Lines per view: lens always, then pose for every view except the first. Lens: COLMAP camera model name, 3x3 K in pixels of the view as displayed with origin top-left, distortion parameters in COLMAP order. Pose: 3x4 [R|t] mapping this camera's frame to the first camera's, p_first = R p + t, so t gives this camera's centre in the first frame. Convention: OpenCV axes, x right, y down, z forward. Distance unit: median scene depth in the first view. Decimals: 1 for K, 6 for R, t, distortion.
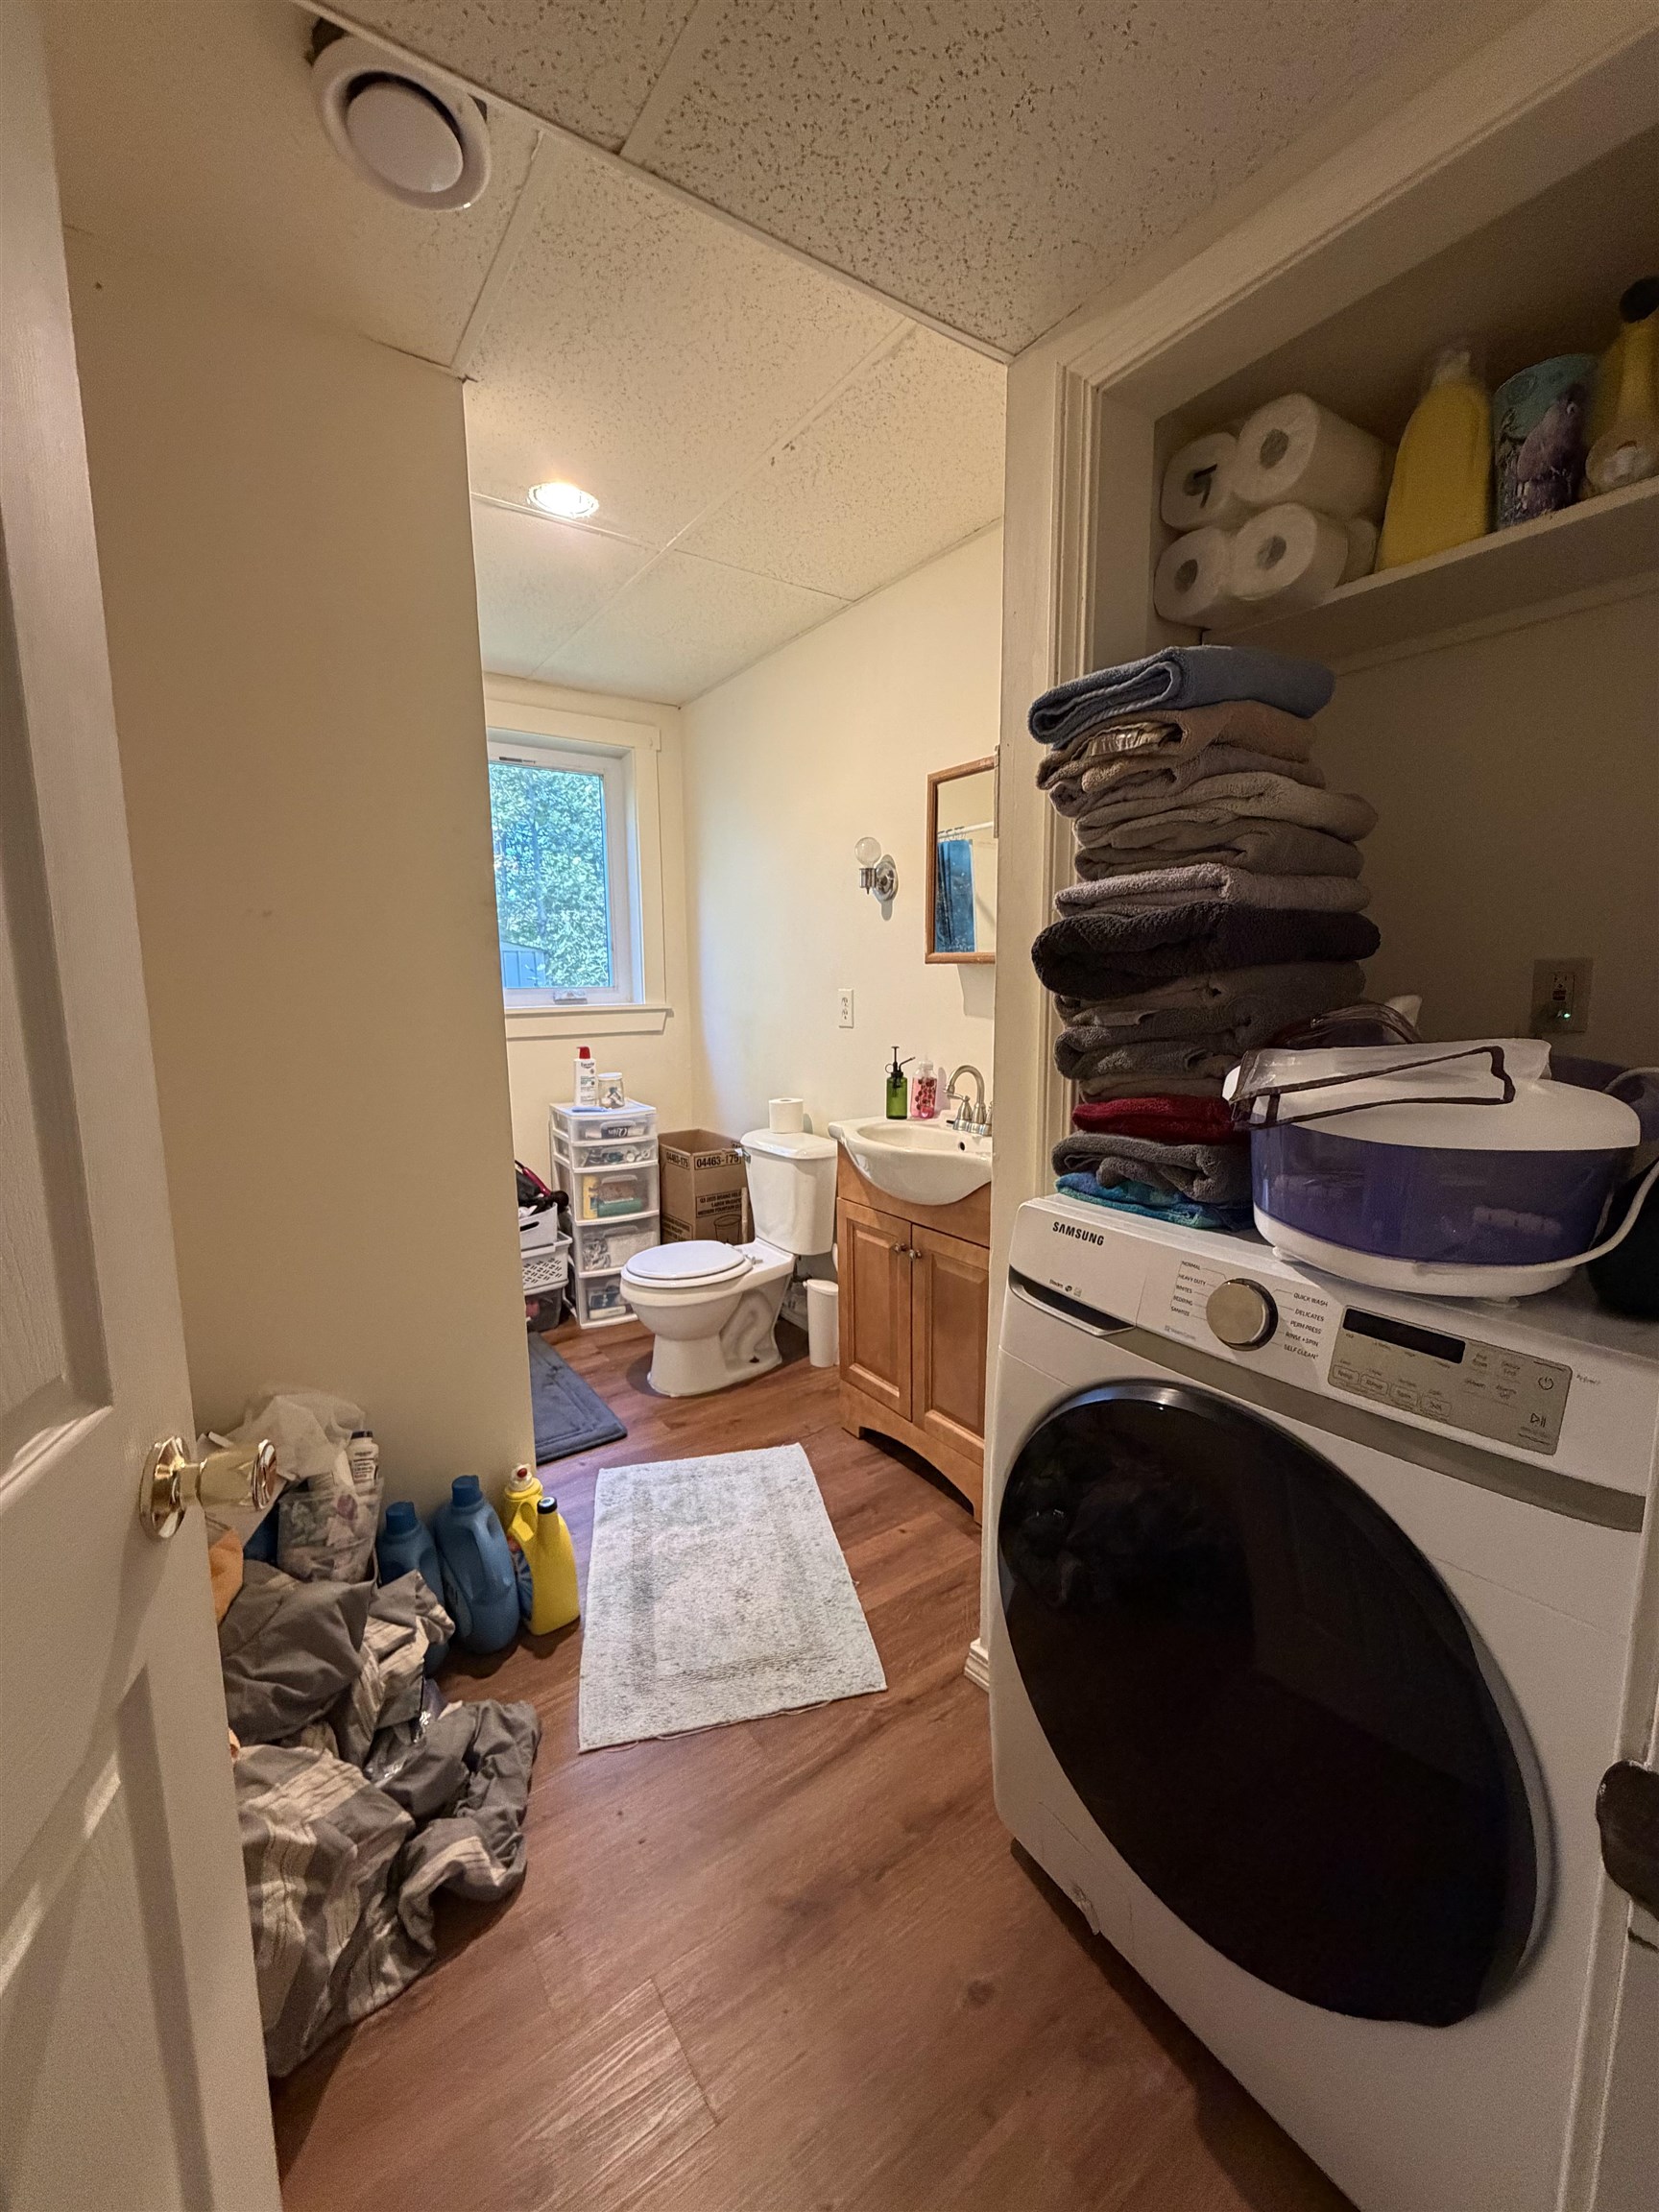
lens RADIAL K [[881.2, 0, 829.0], [0, 881.2, 1103.0], [0, 0, 1]] dist [0.001083, -0.000406]
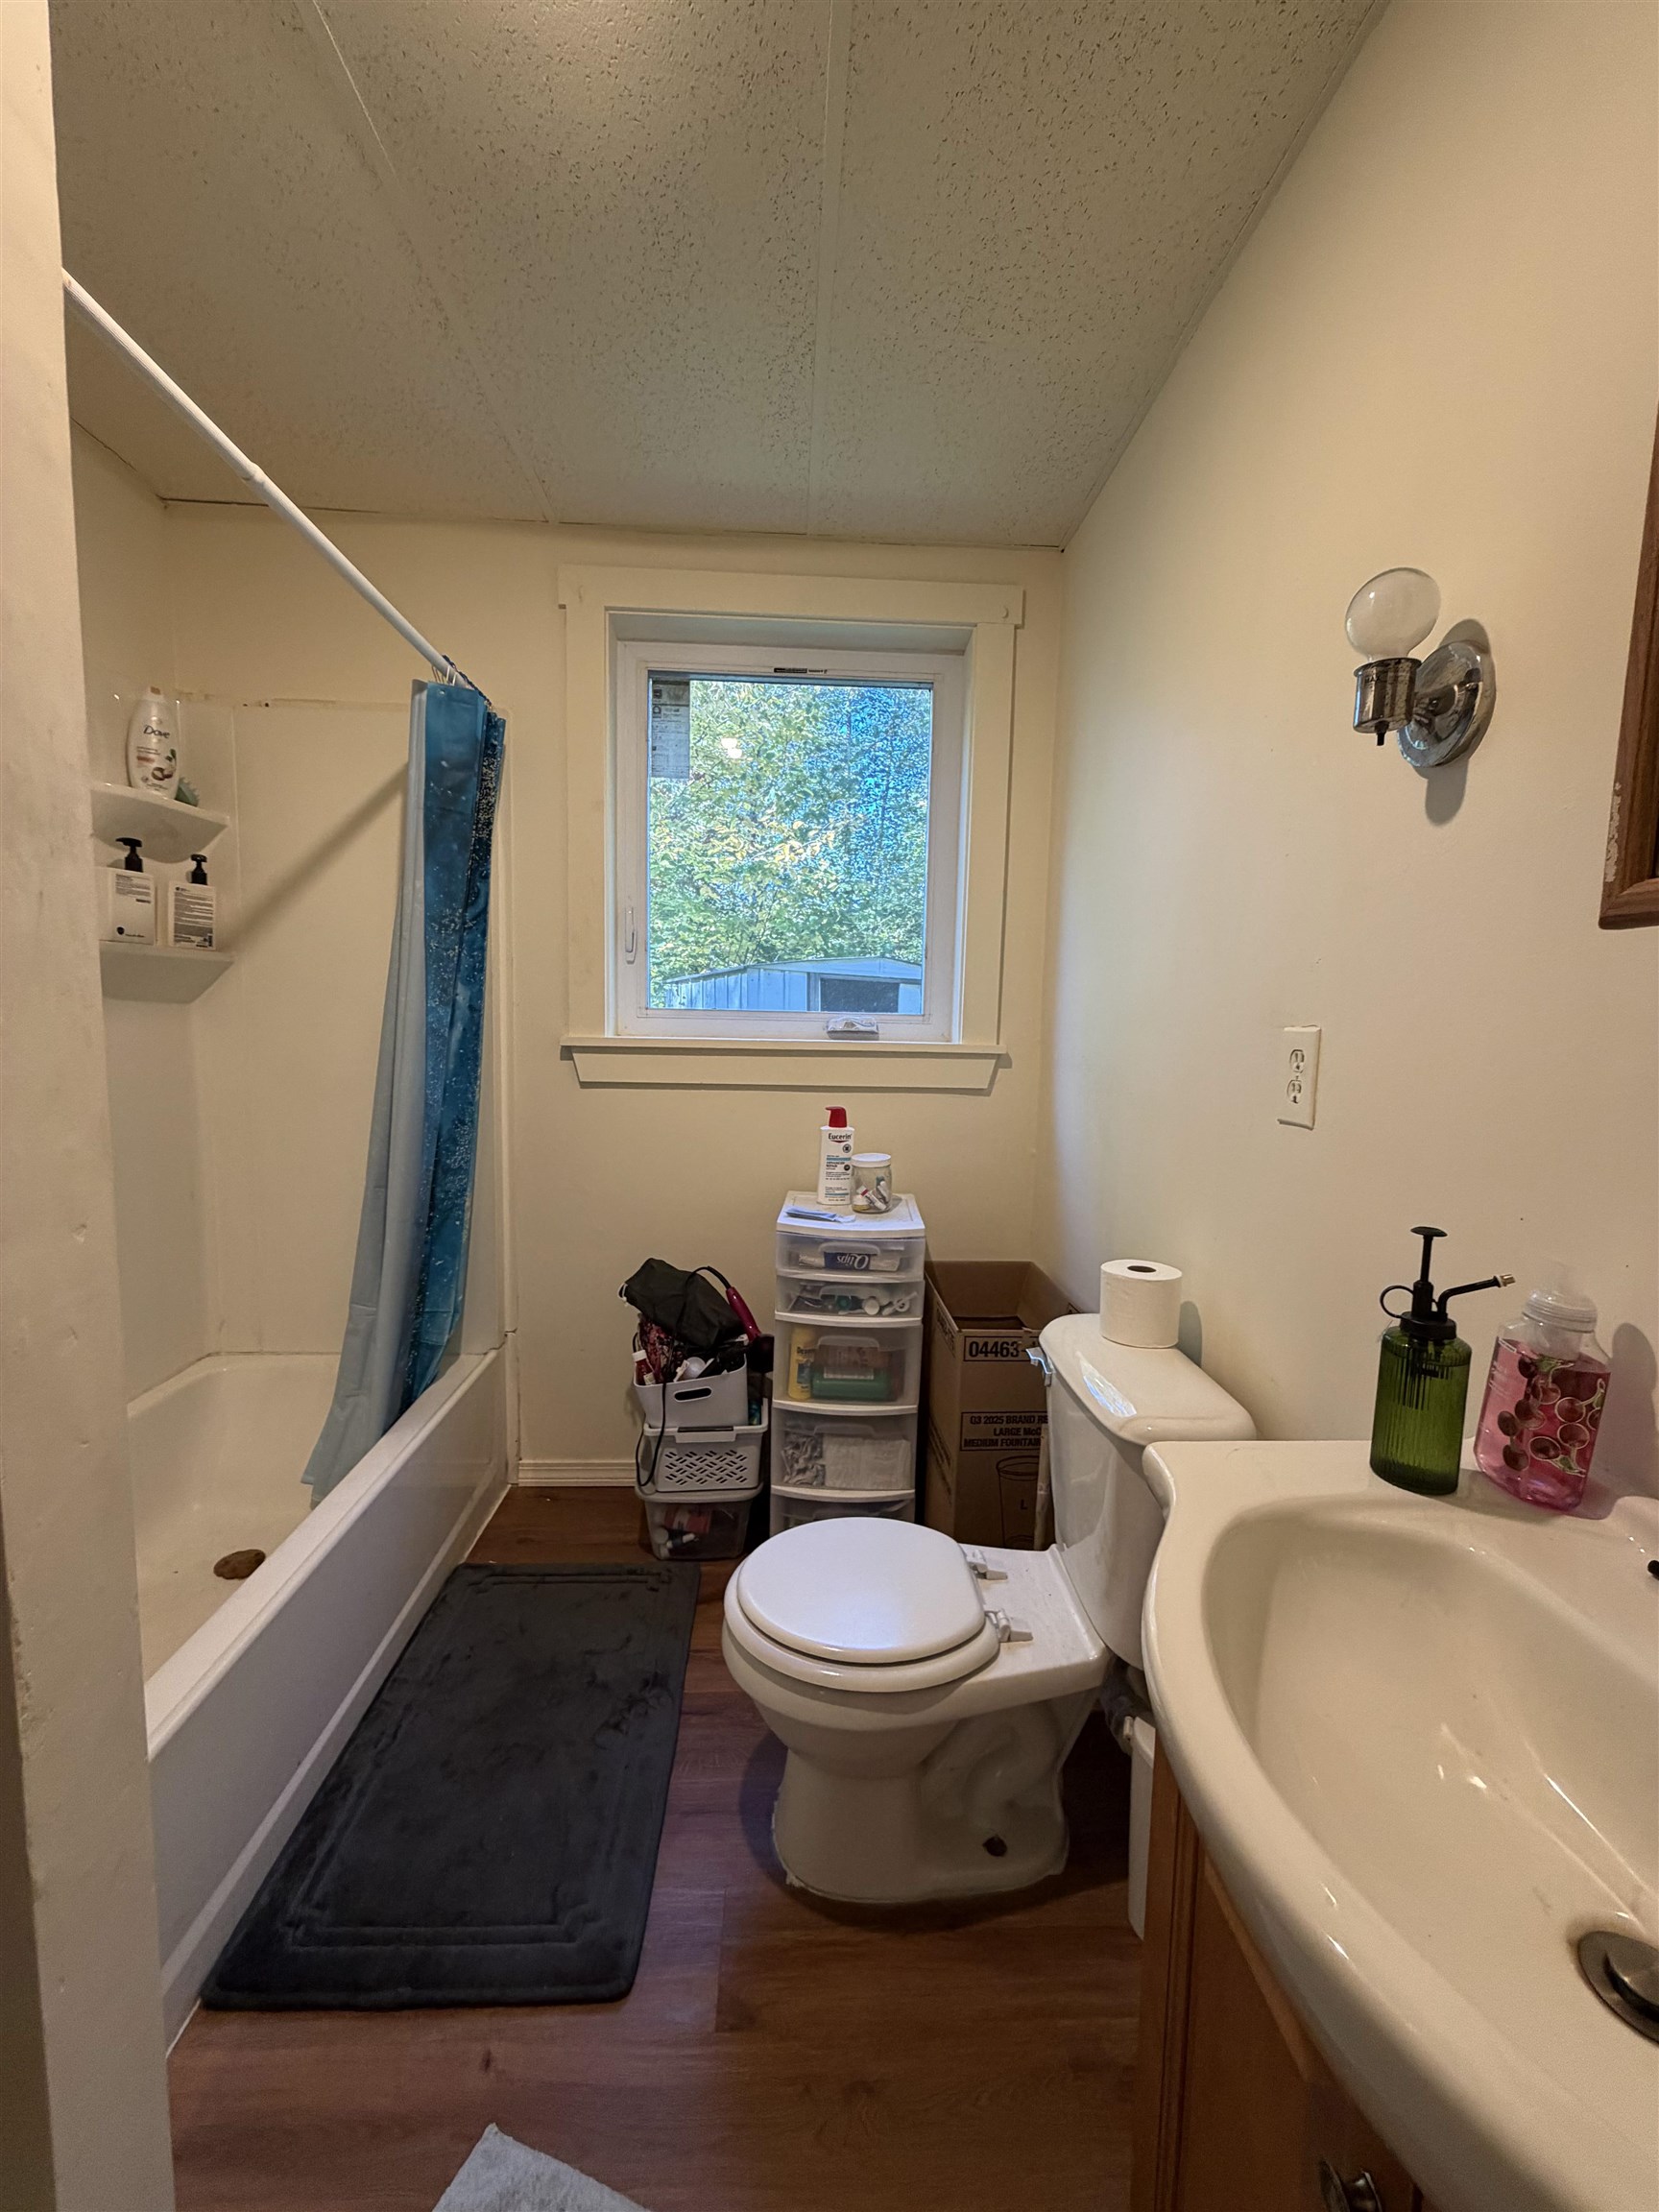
lens RADIAL K [[881.2, 0, 837.2], [0, 881.2, 1102.9], [0, 0, 1]] dist [0.001083, -0.000406]
pose [[0.851152, 0.082312, -0.518426, 0.055943], [-0.106695, 0.994141, -0.017330, -0.077179], [0.513962, 0.070064, 0.854947, 0.645105]]
